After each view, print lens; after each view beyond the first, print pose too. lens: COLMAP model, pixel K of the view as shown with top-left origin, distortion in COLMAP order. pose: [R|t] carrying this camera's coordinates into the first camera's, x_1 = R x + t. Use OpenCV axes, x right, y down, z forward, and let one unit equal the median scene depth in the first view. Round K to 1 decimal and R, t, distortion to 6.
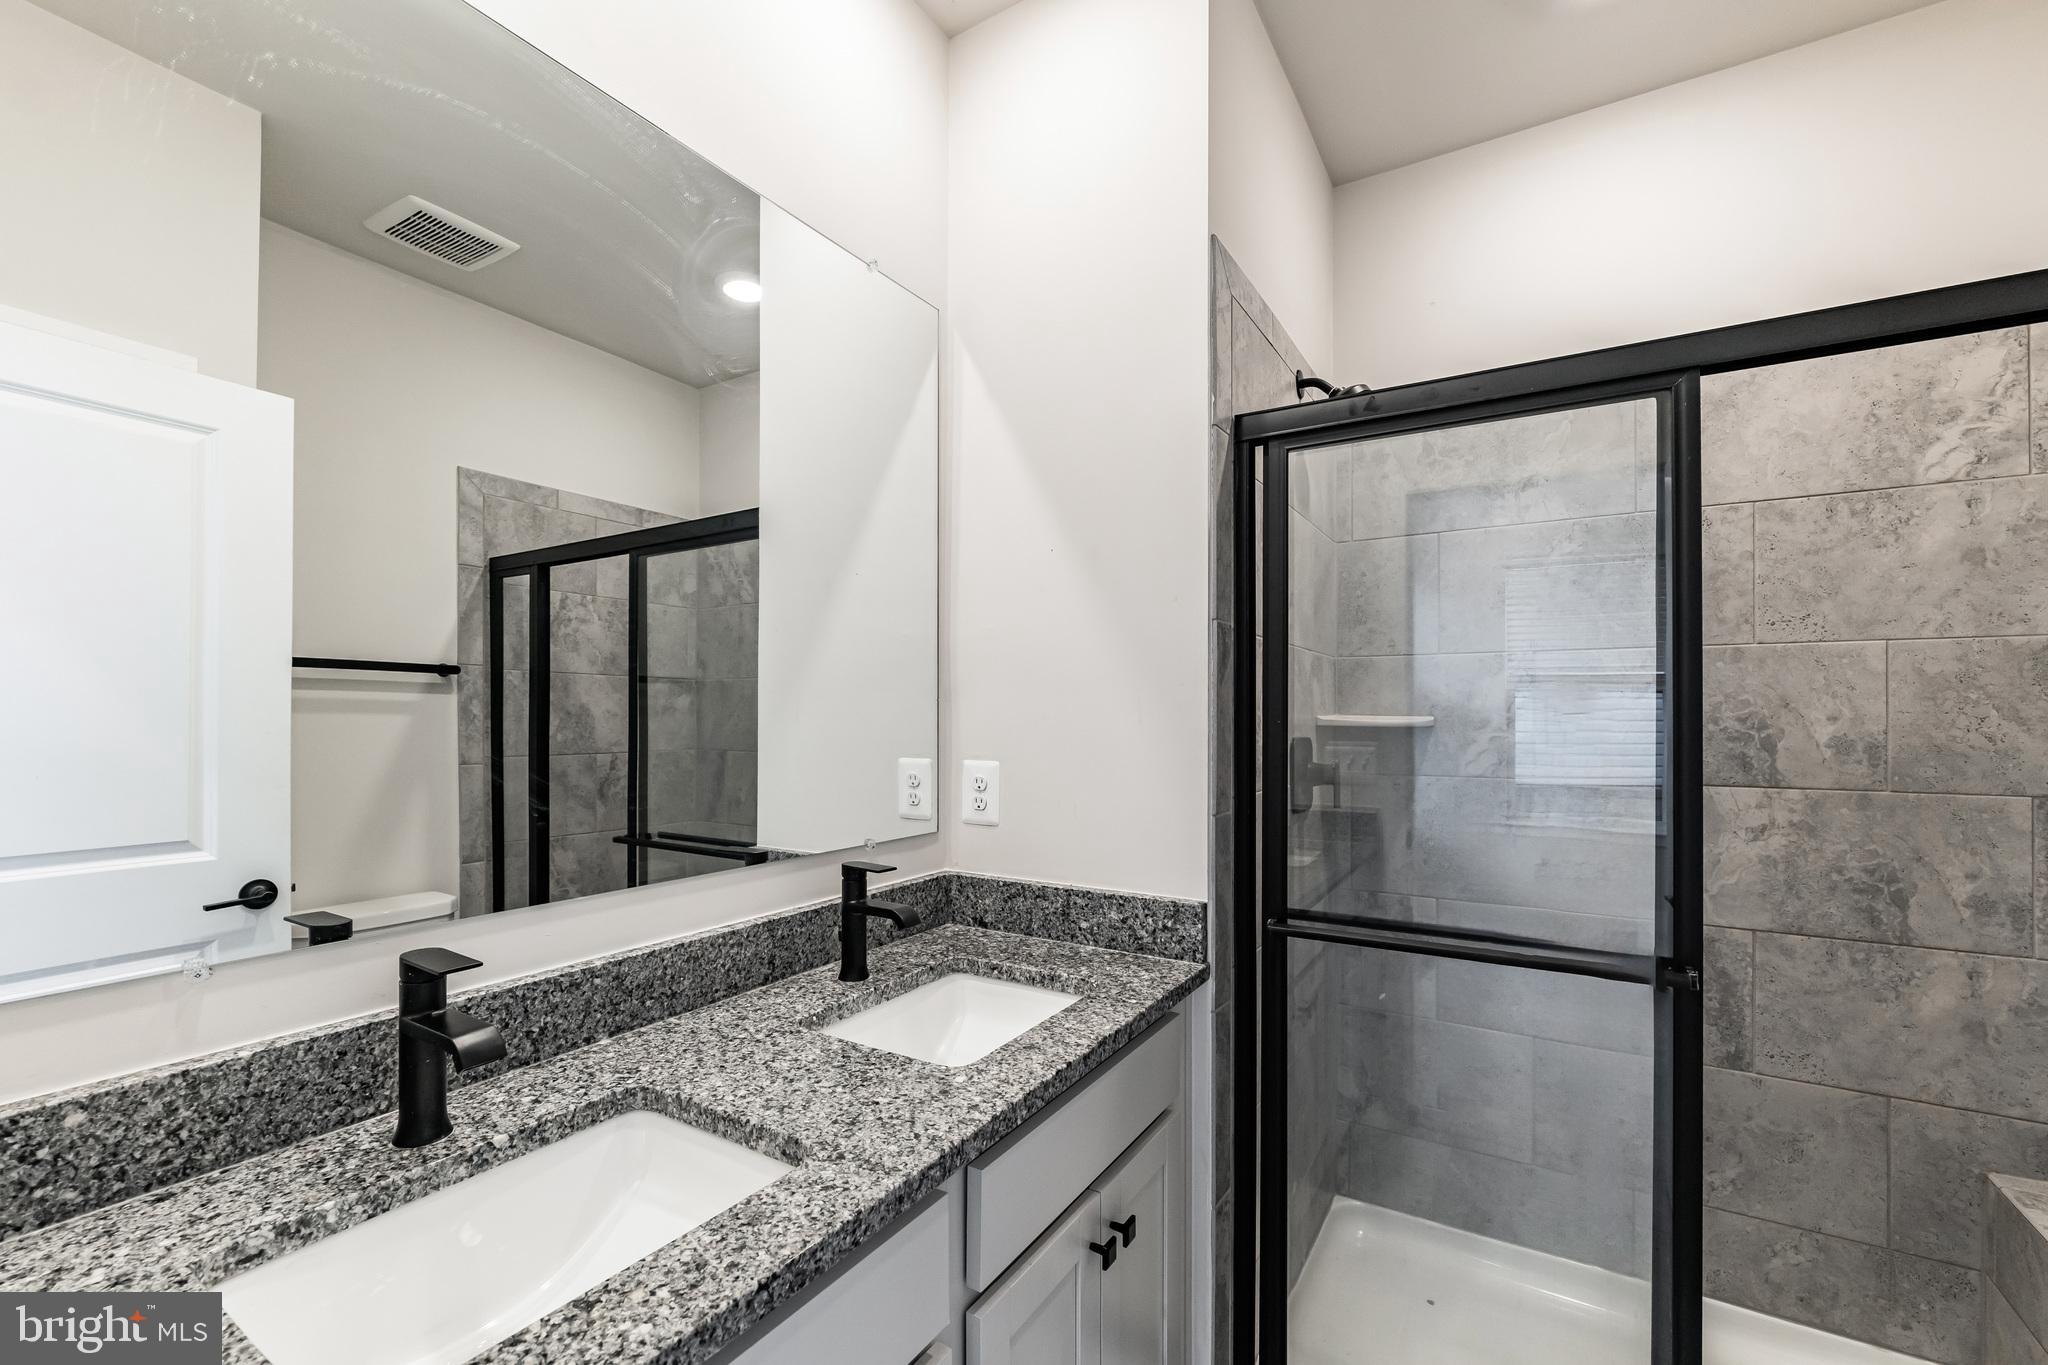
lens RADIAL K [[860.6, 0, 1020.5], [0, 860.6, 694.7], [0, 0, 1]] dist [-0.014410, 0.000395]
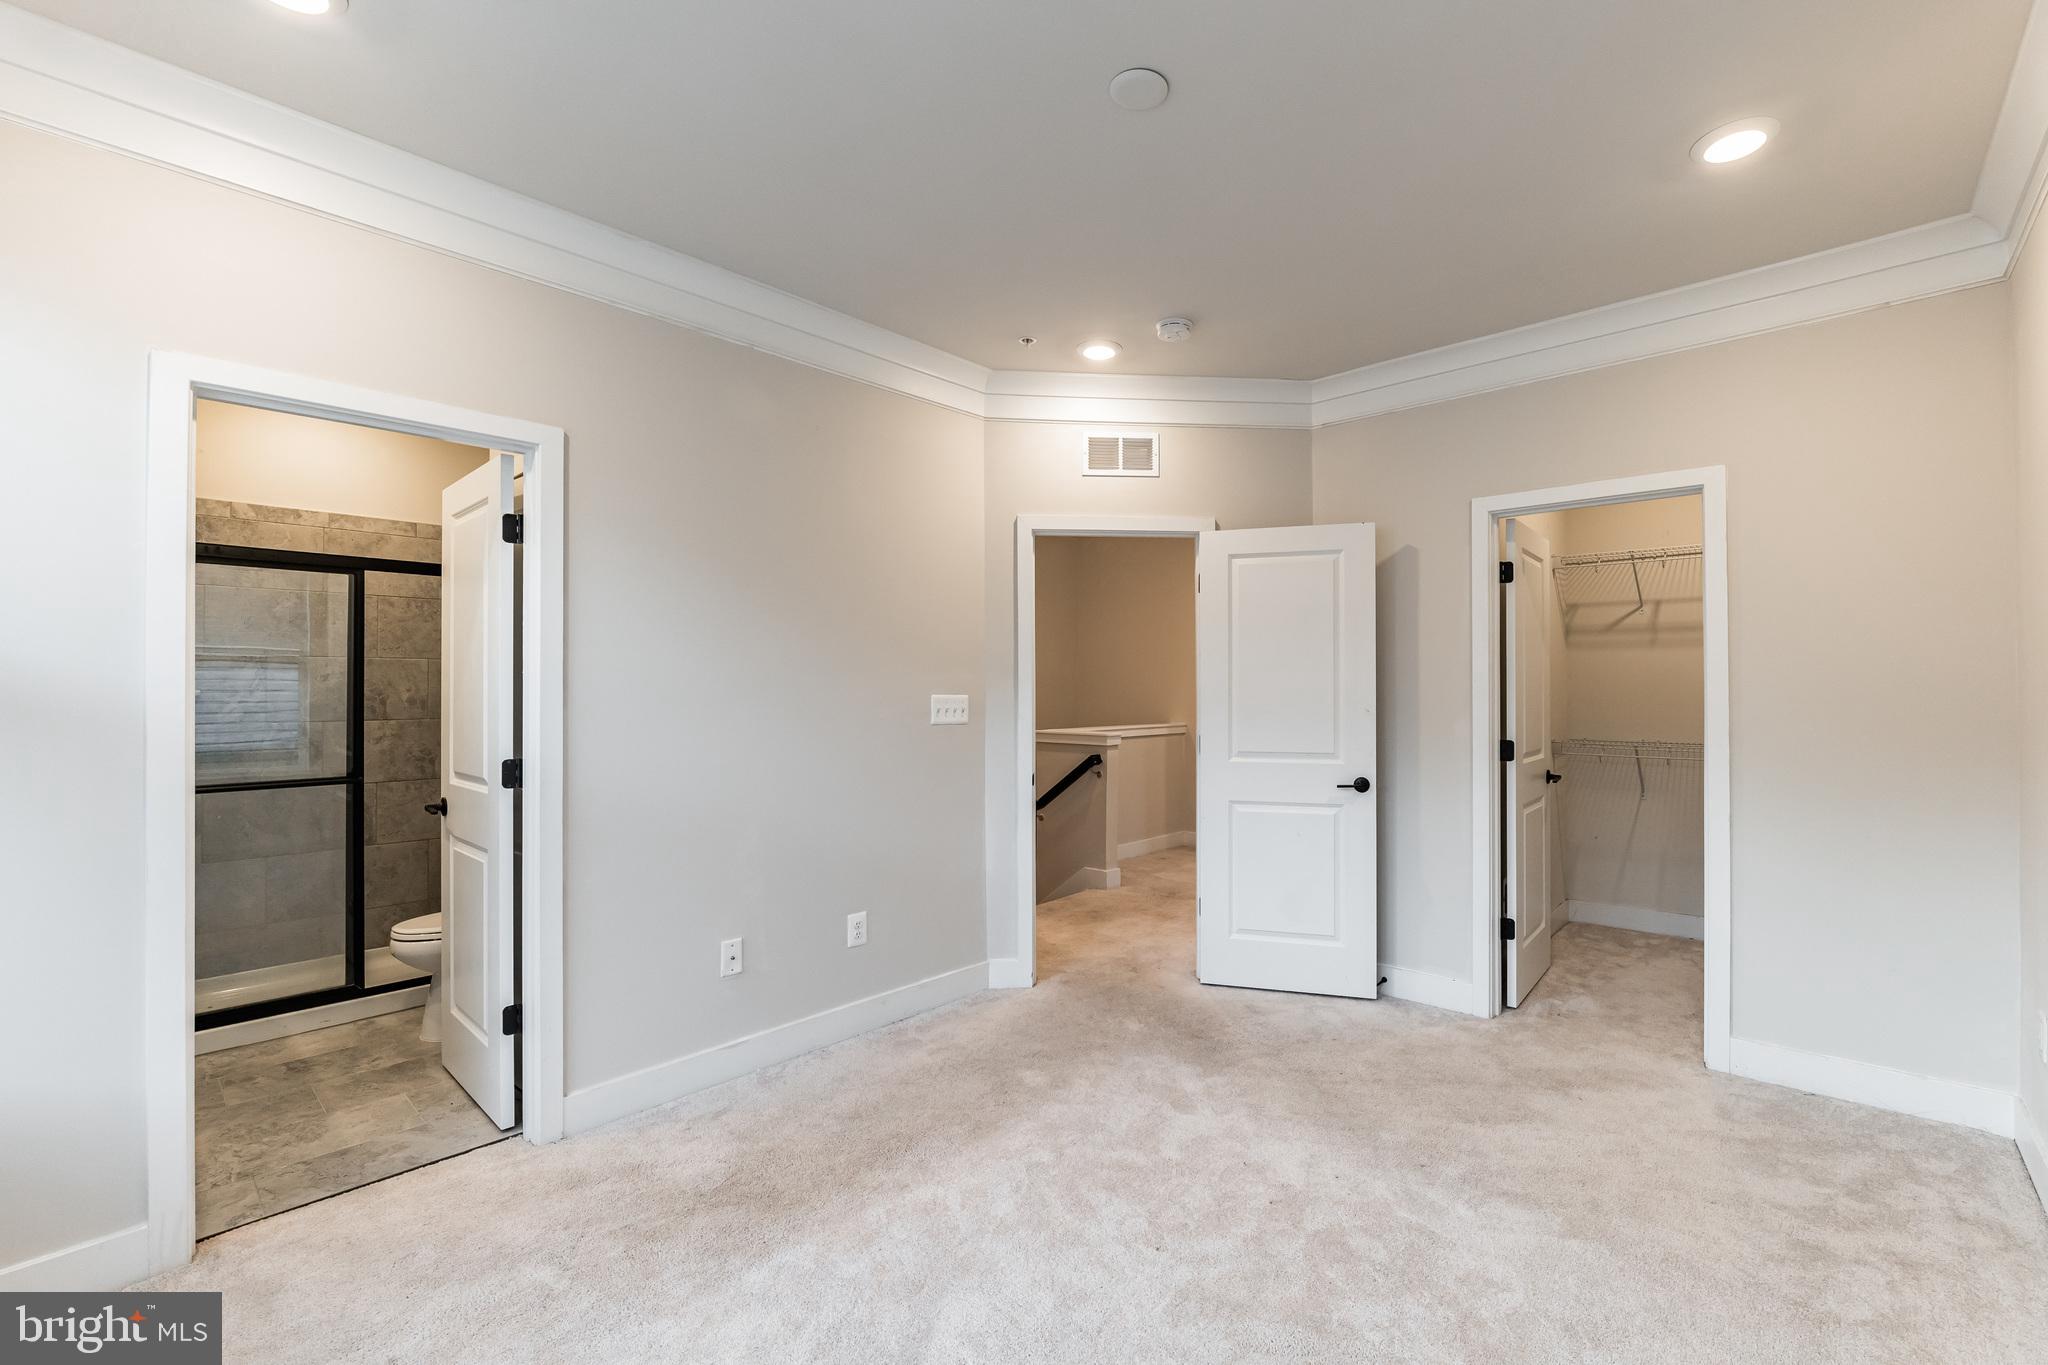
lens RADIAL K [[860.6, 0, 1032.3], [0, 860.6, 677.1], [0, 0, 1]] dist [-0.014410, 0.000395]
pose [[0.191042, 0.003271, 0.981576, -1.091526], [-0.007641, 0.999969, -0.001845, -0.017989], [-0.981552, -0.007147, 0.191062, -1.208186]]
